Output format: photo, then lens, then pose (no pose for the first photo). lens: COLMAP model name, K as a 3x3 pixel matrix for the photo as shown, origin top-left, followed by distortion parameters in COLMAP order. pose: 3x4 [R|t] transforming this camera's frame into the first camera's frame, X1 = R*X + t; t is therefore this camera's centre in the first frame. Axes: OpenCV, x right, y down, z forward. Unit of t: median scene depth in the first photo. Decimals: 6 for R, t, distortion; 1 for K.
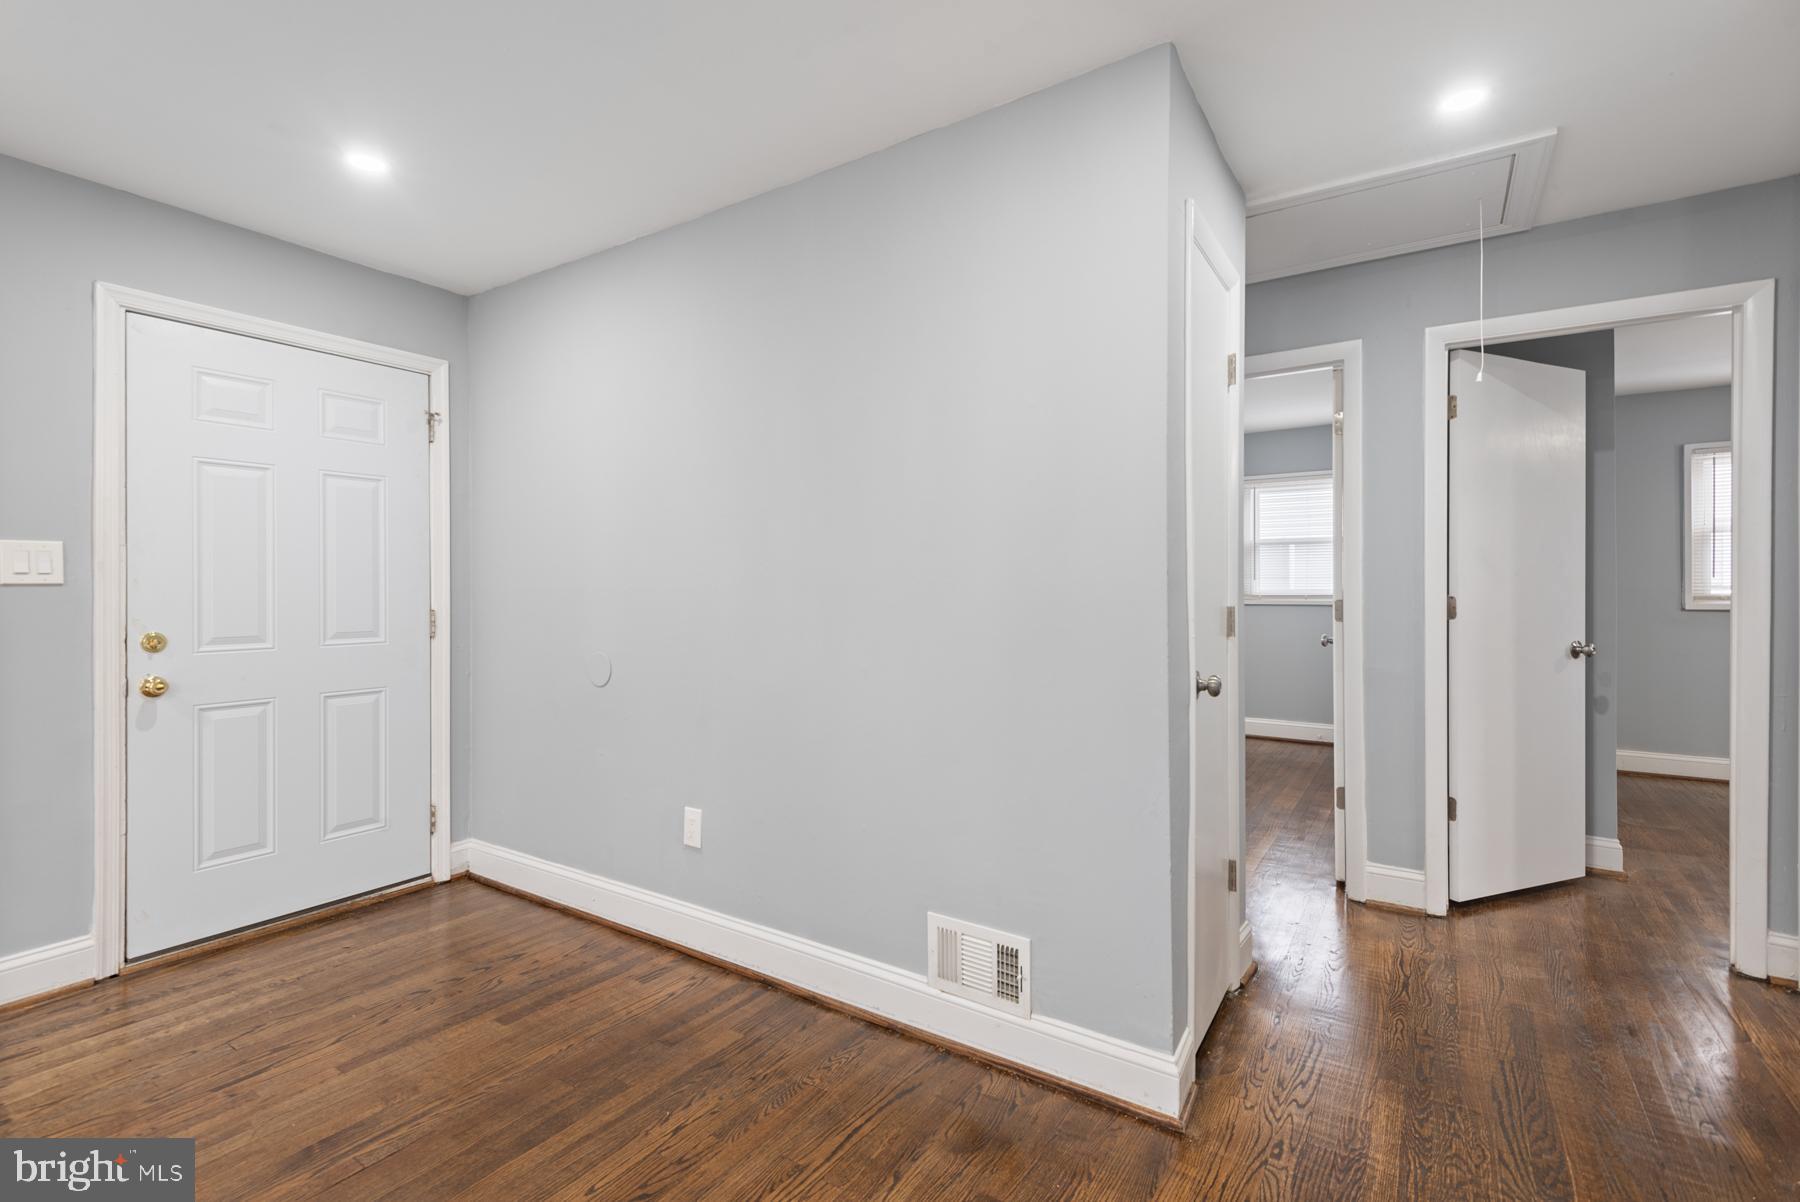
lens RADIAL K [[809.9, 0, 898.9], [0, 809.9, 587.0], [0, 0, 1]] dist [0.034964, -0.016318]
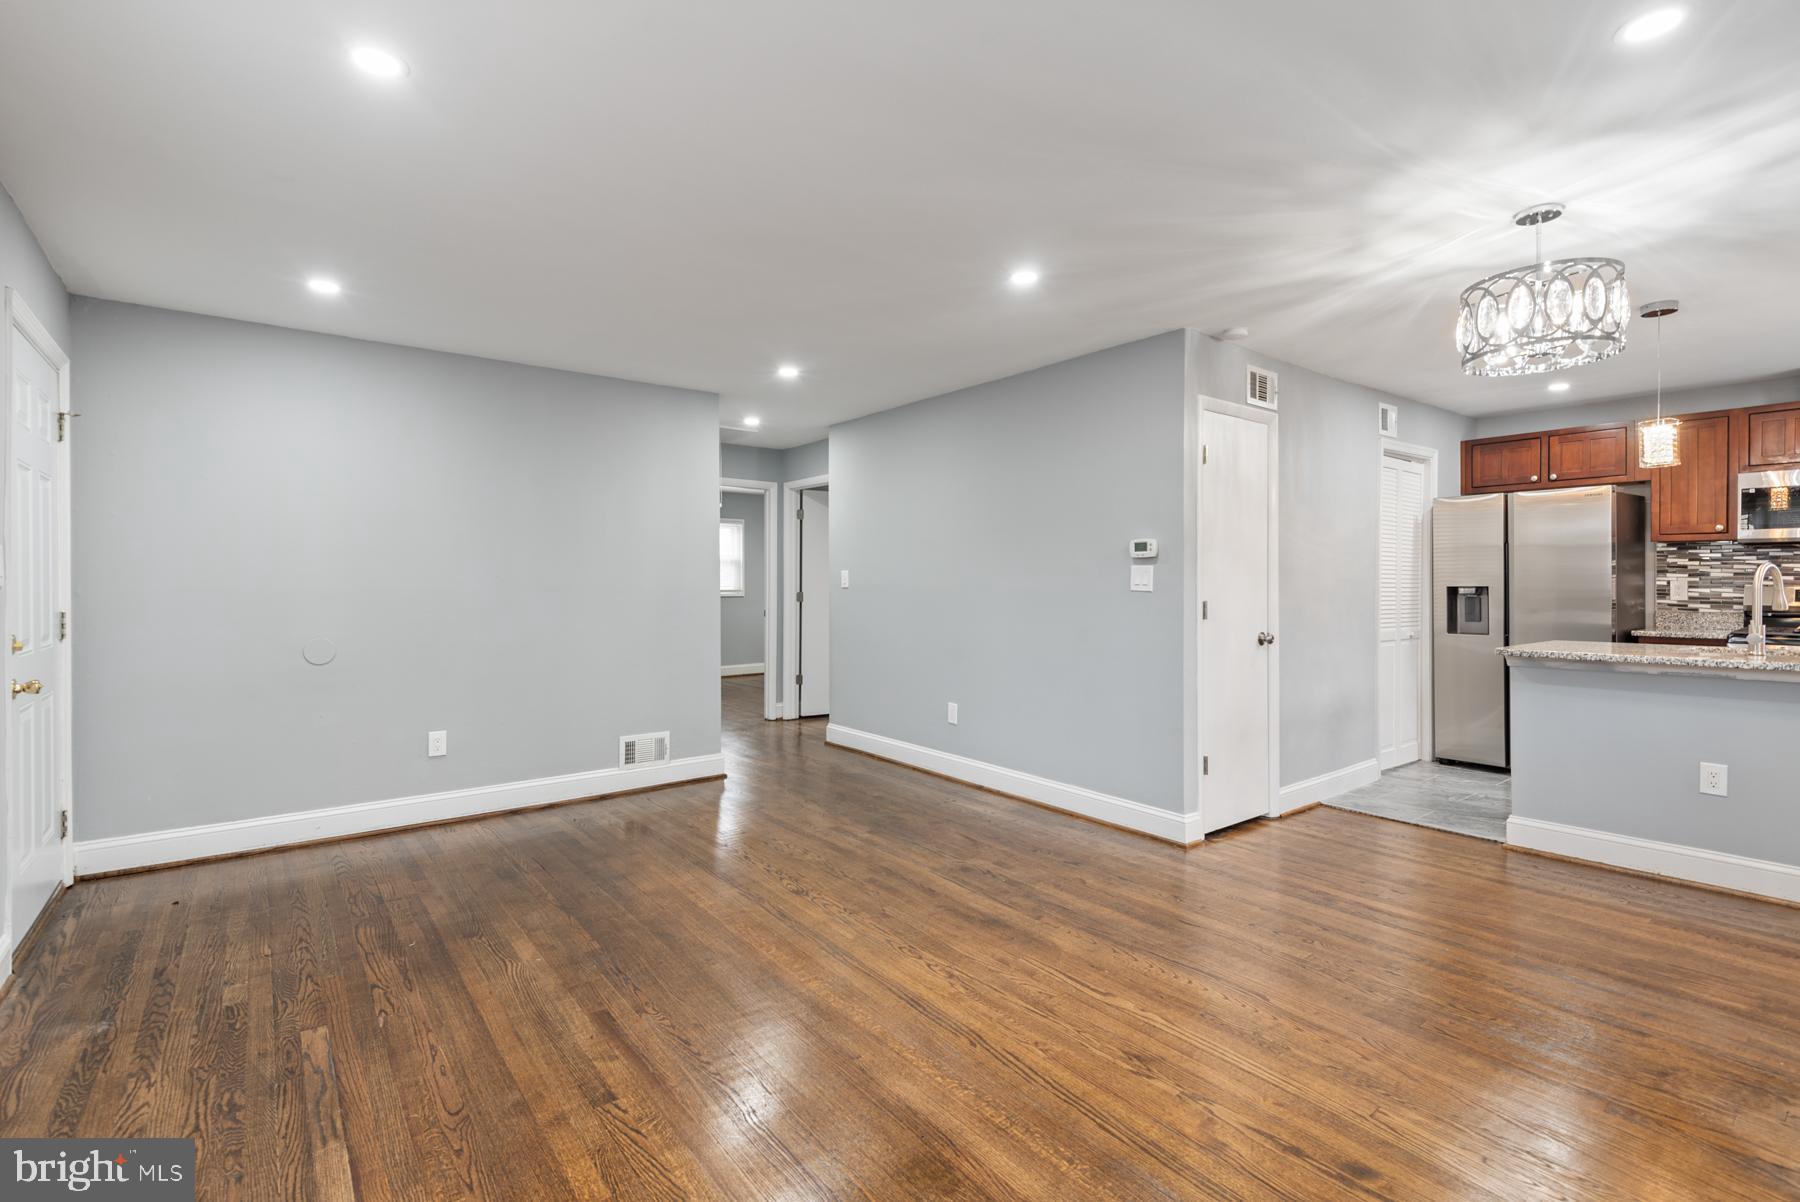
lens RADIAL K [[809.9, 0, 895.2], [0, 809.9, 596.0], [0, 0, 1]] dist [0.034964, -0.016318]
pose [[0.322871, -0.010545, 0.946384, -1.513953], [-0.000666, 0.999935, 0.011369, -0.004817], [-0.946443, -0.004301, 0.322843, -0.342045]]
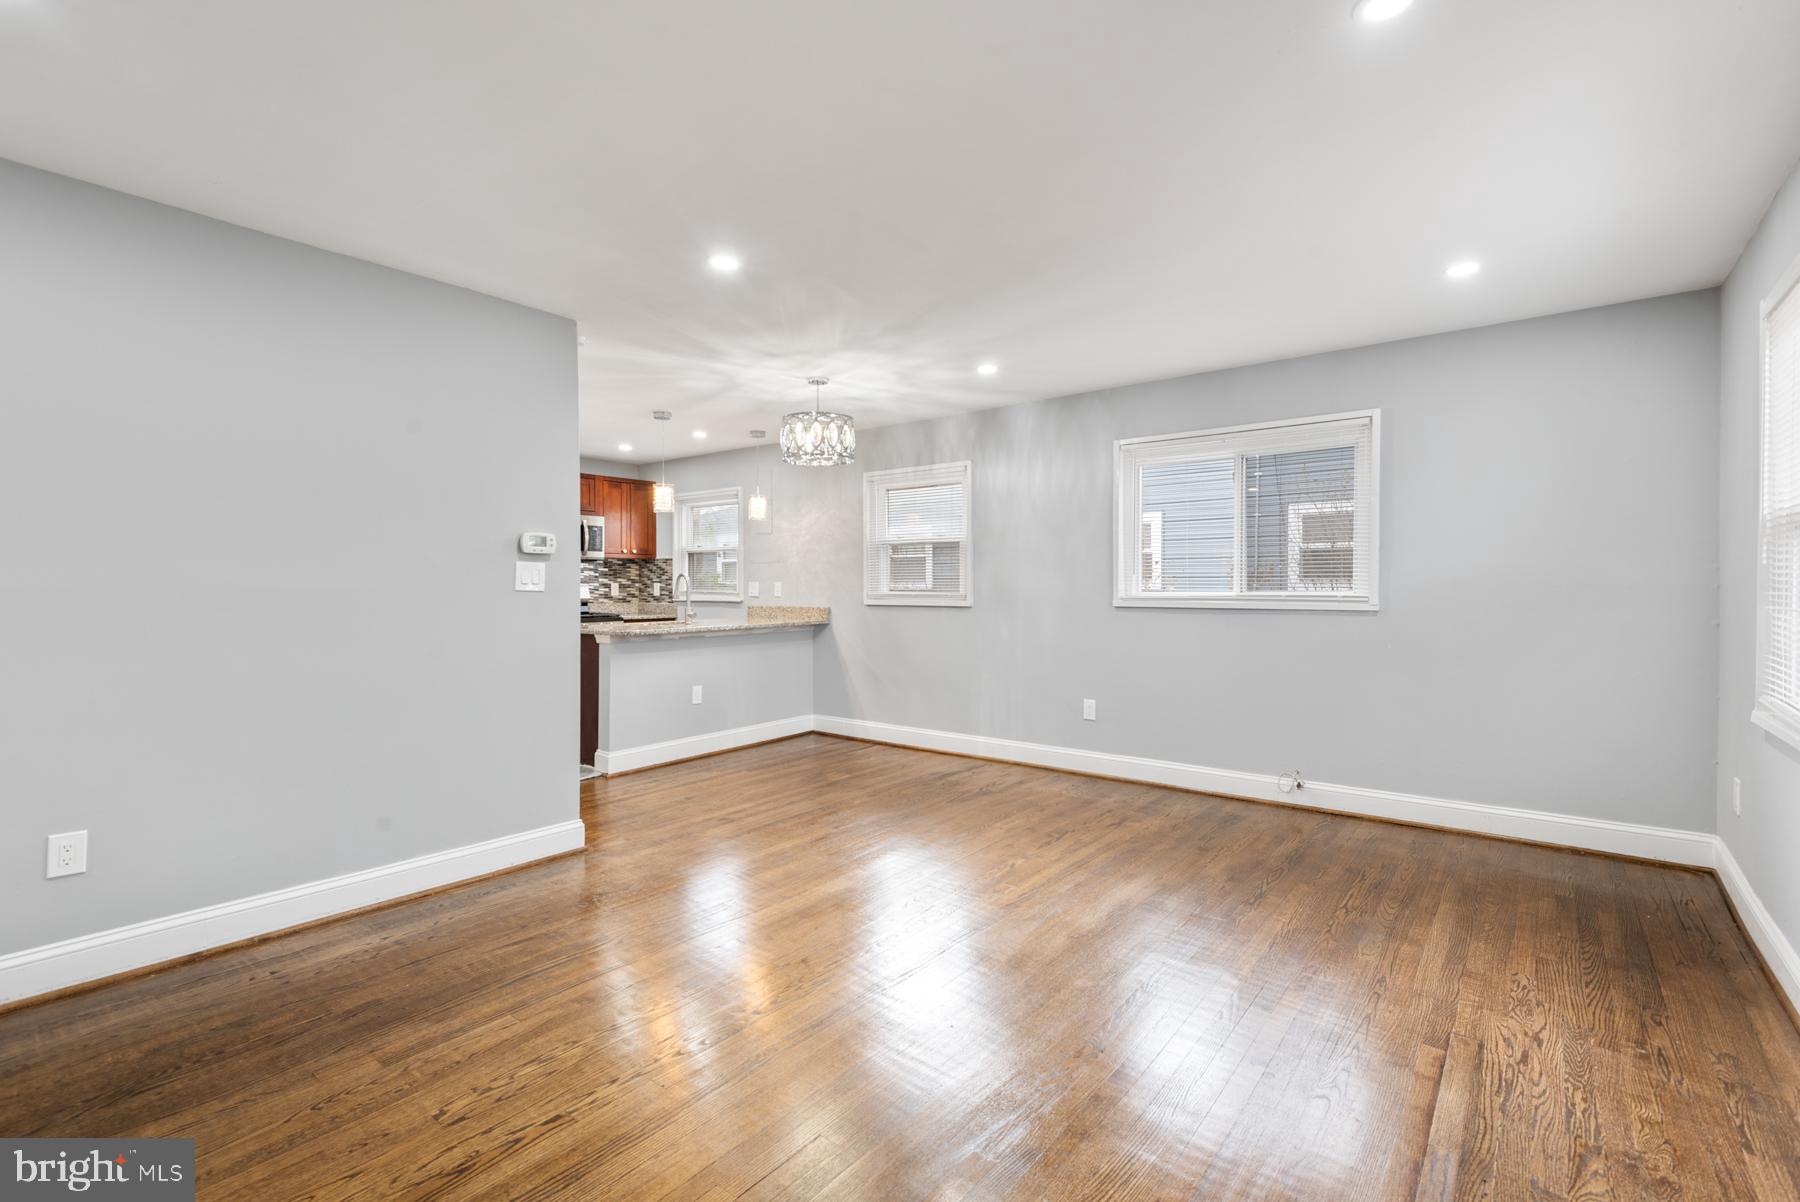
lens RADIAL K [[809.9, 0, 898.8], [0, 809.9, 591.3], [0, 0, 1]] dist [0.034964, -0.016318]
pose [[-0.996249, 0.002593, 0.086498, -0.640921], [0.003078, 0.999980, 0.005472, -0.000975], [-0.086482, 0.005718, -0.996237, 1.024874]]
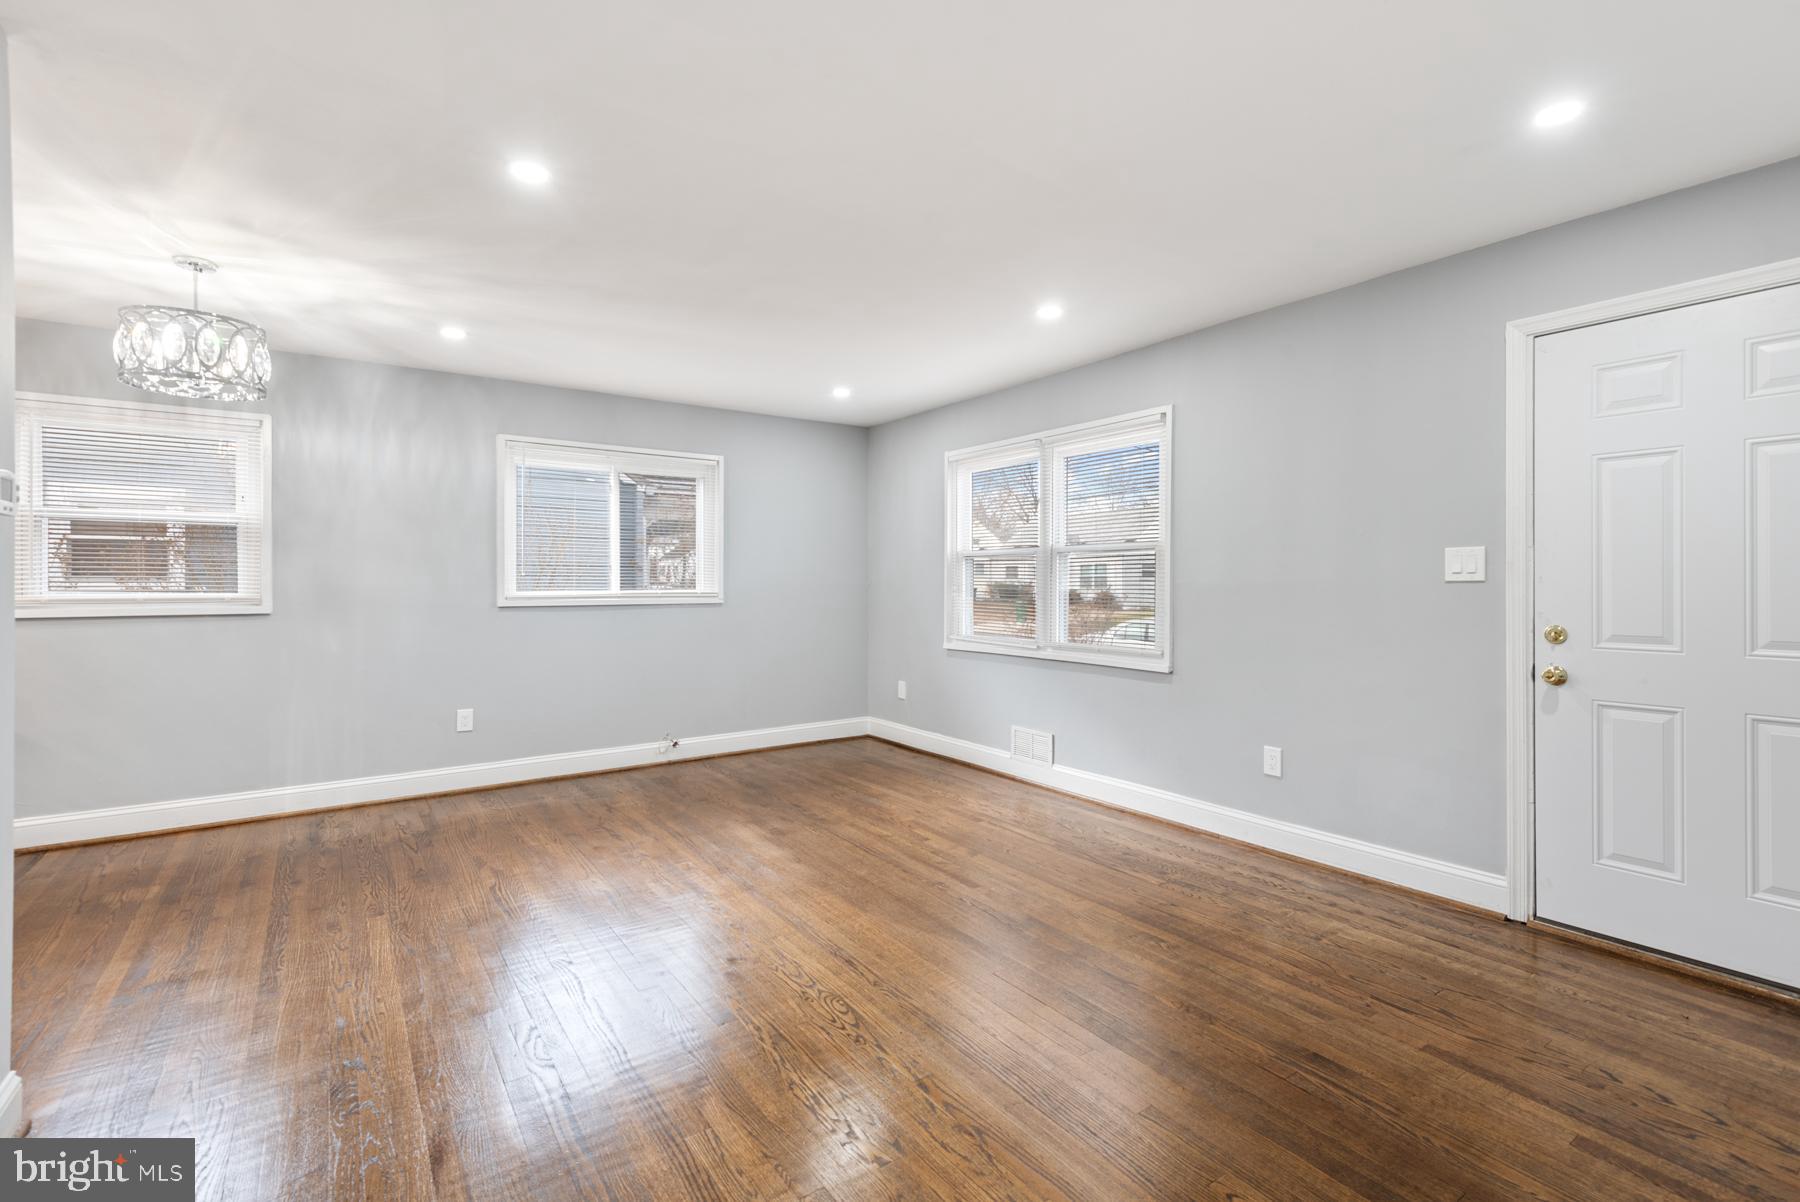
lens RADIAL K [[809.9, 0, 901.8], [0, 809.9, 586.6], [0, 0, 1]] dist [0.034964, -0.016318]
pose [[-0.365702, 0.004490, -0.930721, 0.413872], [0.003487, 0.999988, 0.003454, -0.002399], [0.930725, -0.001982, -0.365714, 0.598702]]
